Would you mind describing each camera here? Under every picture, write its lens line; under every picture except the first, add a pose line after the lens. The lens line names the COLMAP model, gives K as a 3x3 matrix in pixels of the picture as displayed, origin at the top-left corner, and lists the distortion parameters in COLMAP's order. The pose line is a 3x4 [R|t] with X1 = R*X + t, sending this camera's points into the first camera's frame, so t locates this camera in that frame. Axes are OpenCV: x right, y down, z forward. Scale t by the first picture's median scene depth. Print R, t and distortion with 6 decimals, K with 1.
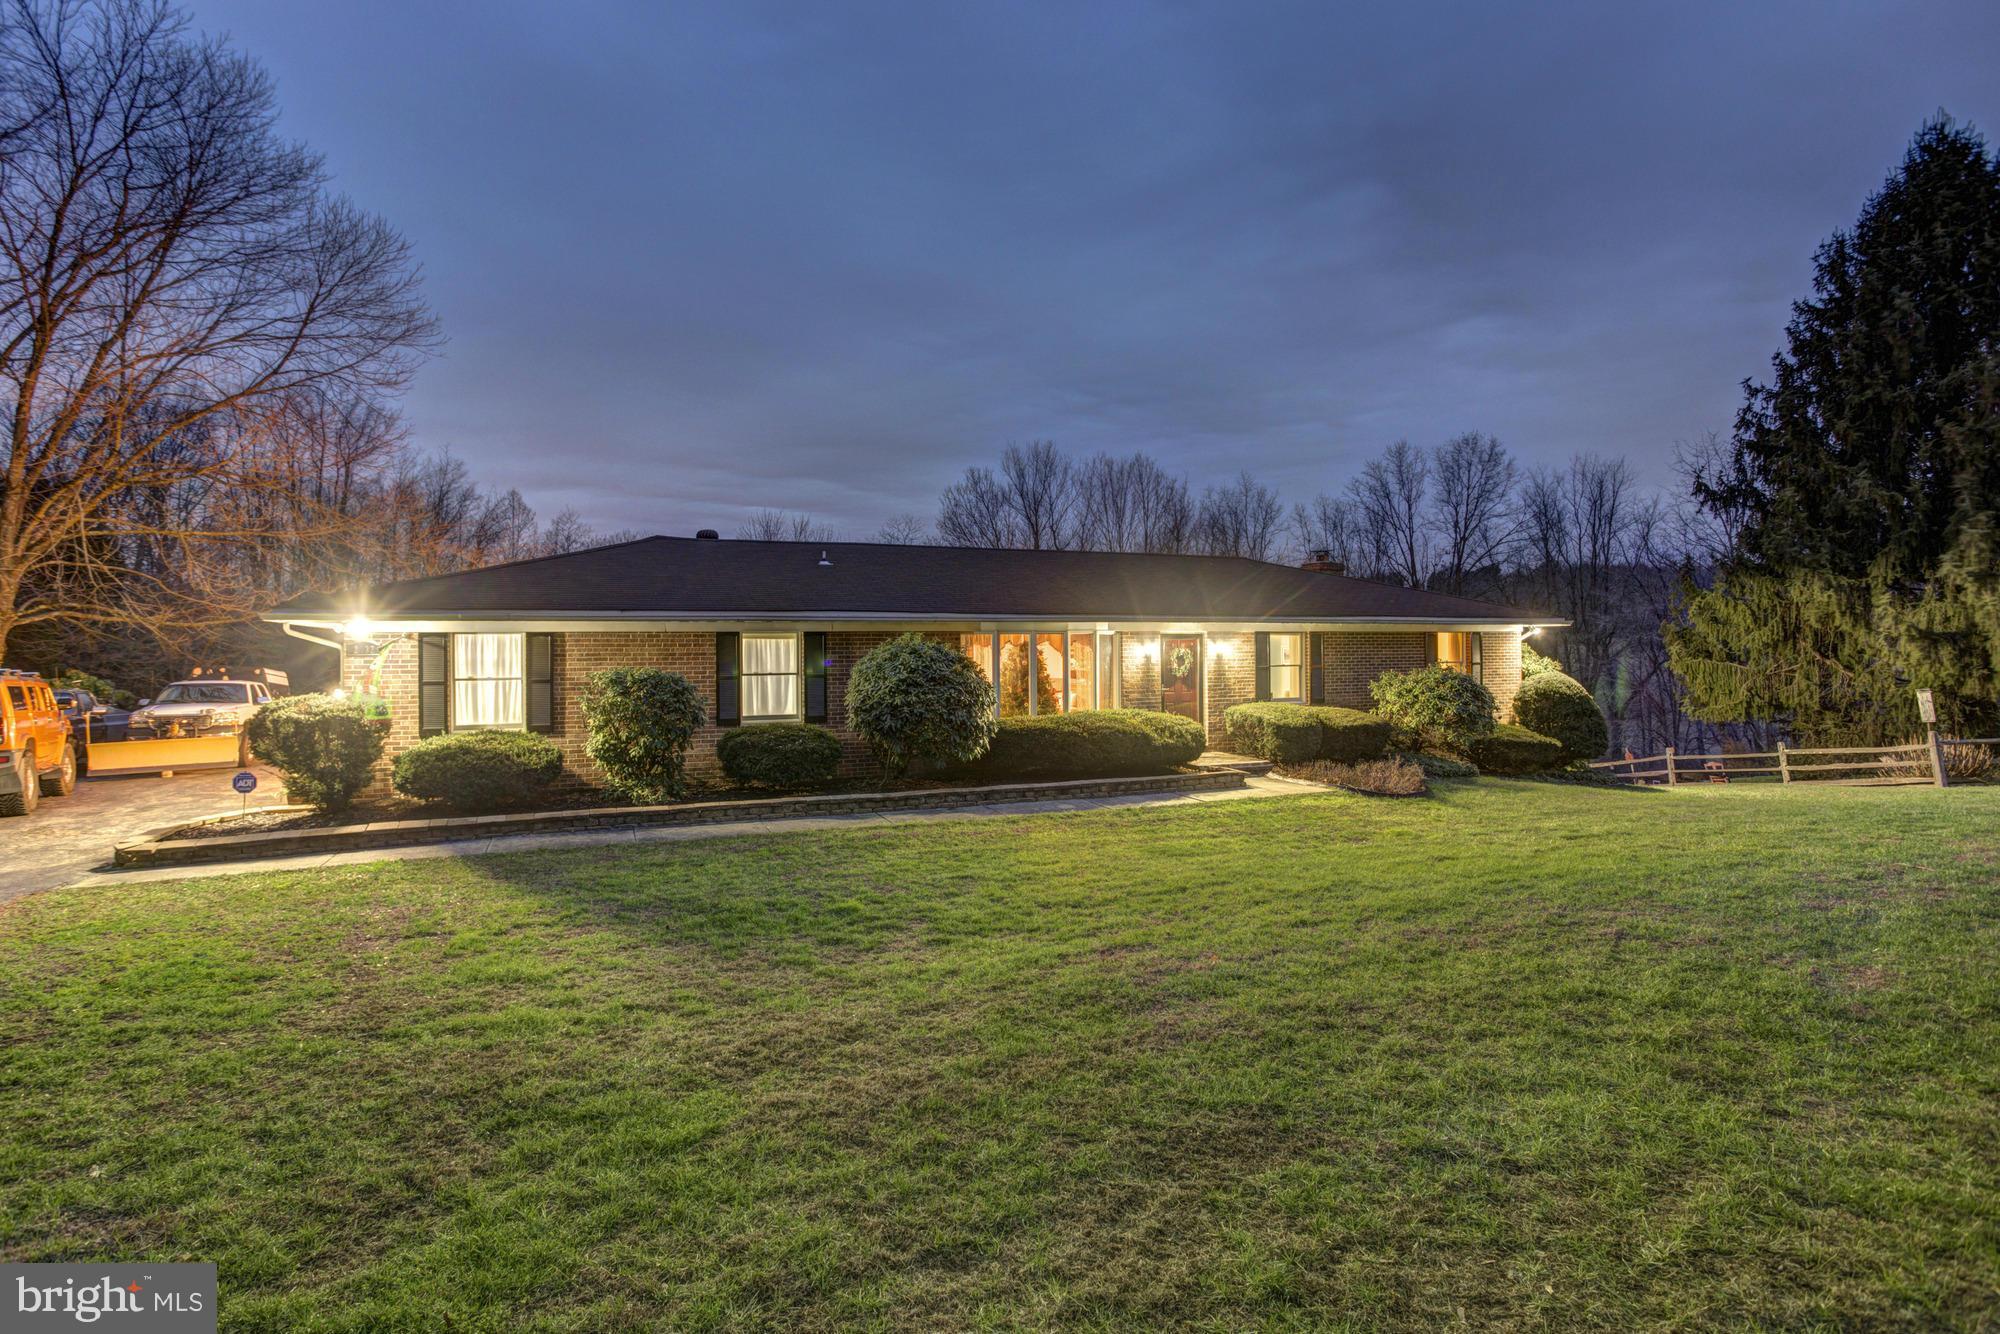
lens RADIAL K [[974.0, 0, 1000.0], [0, 974.0, 648.8], [0, 0, 1]] dist [-0.048886, 0.030146]
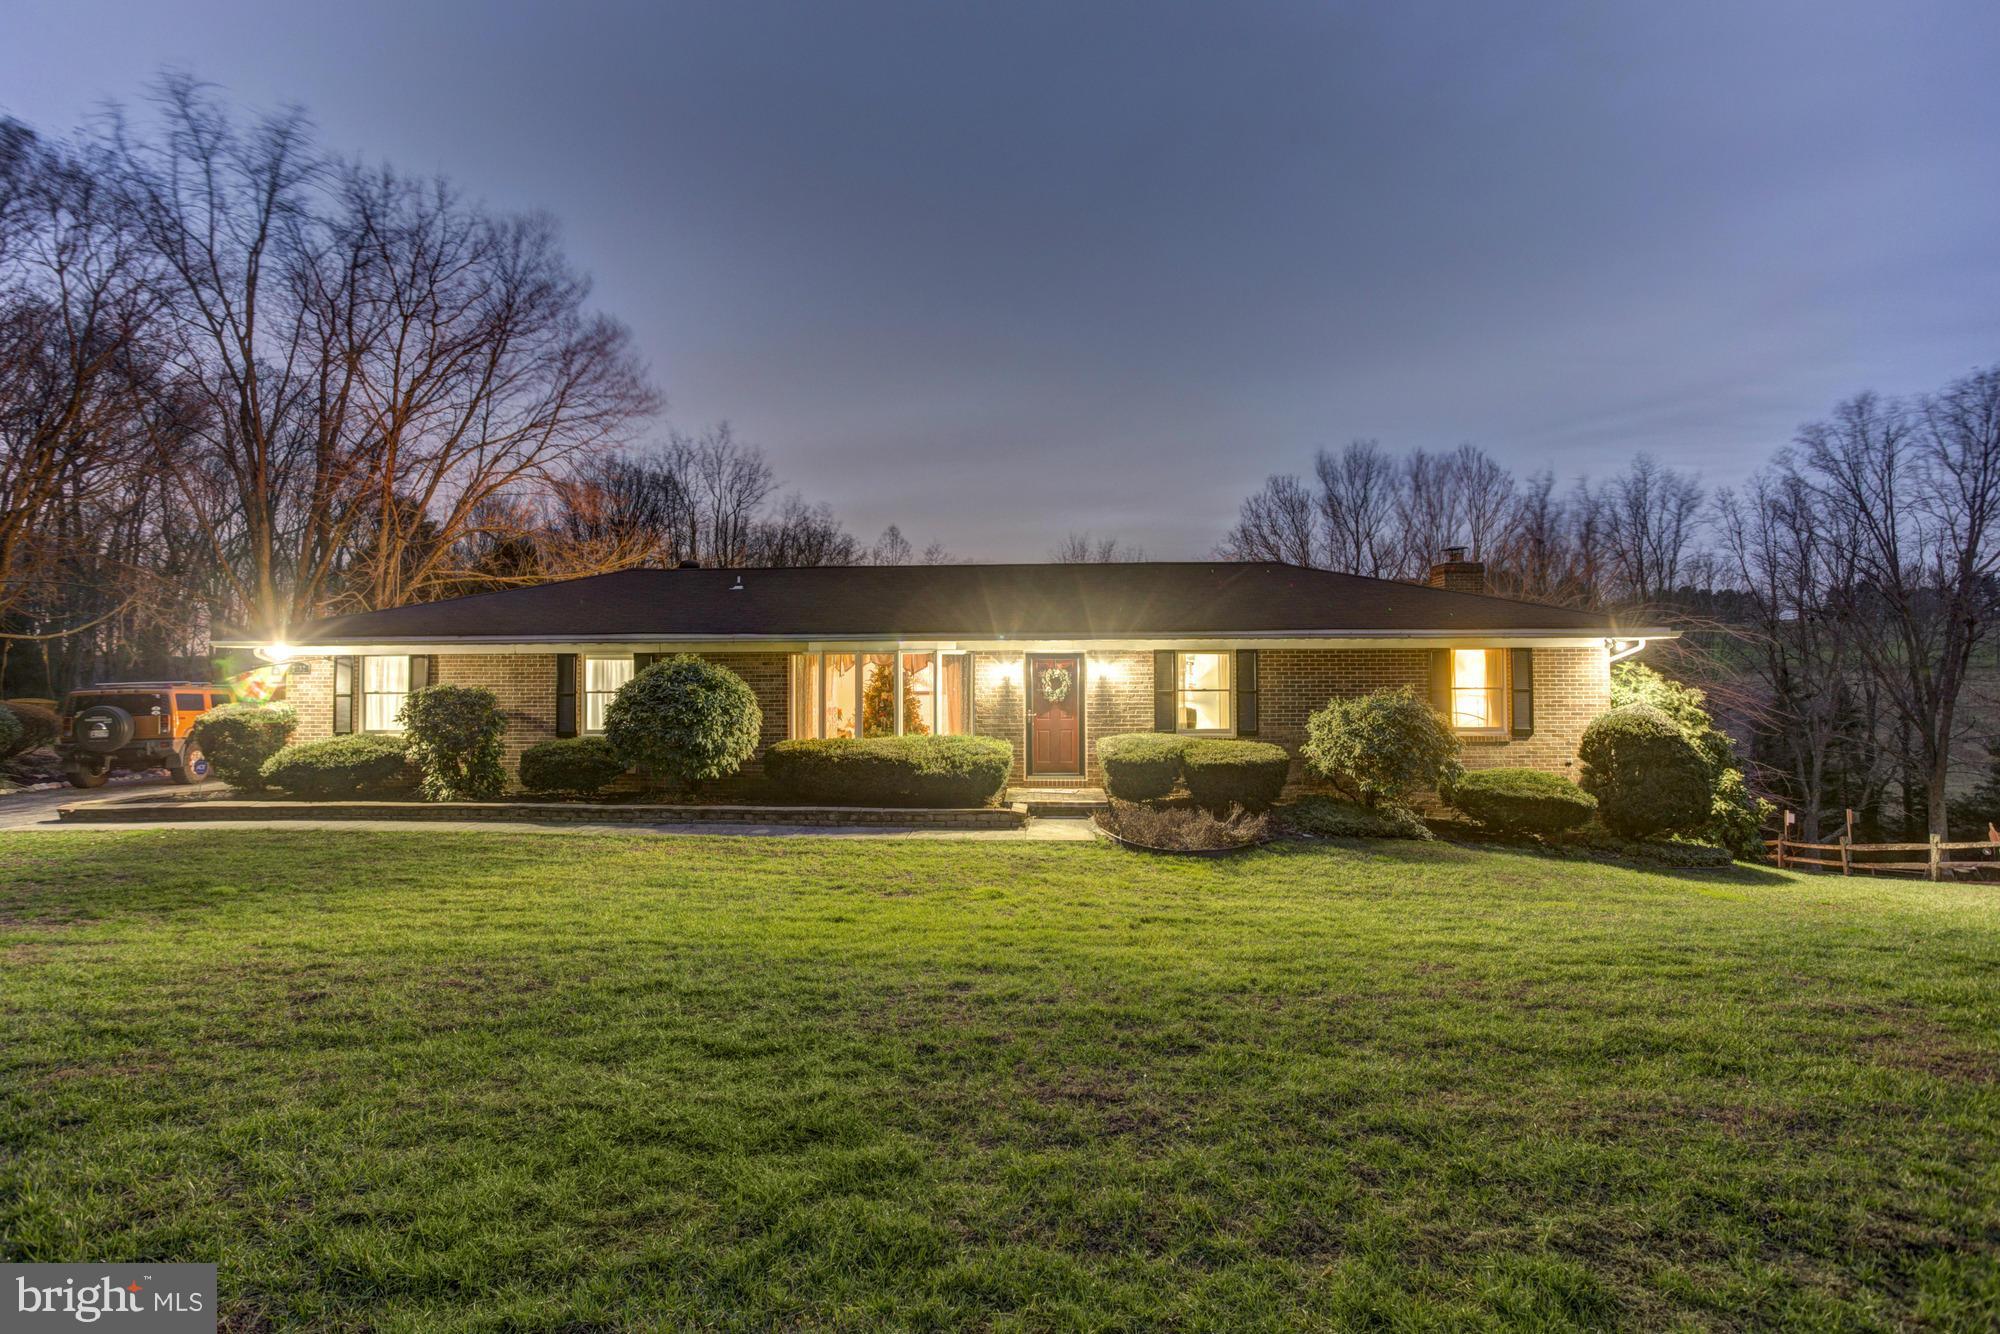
lens RADIAL K [[974.0, 0, 1000.0], [0, 974.0, 648.8], [0, 0, 1]] dist [-0.048886, 0.030146]
pose [[0.903804, -0.005031, -0.427917, 0.539136], [-0.002893, 0.999836, -0.017866, -0.003573], [0.427937, 0.017385, 0.903642, 0.168773]]
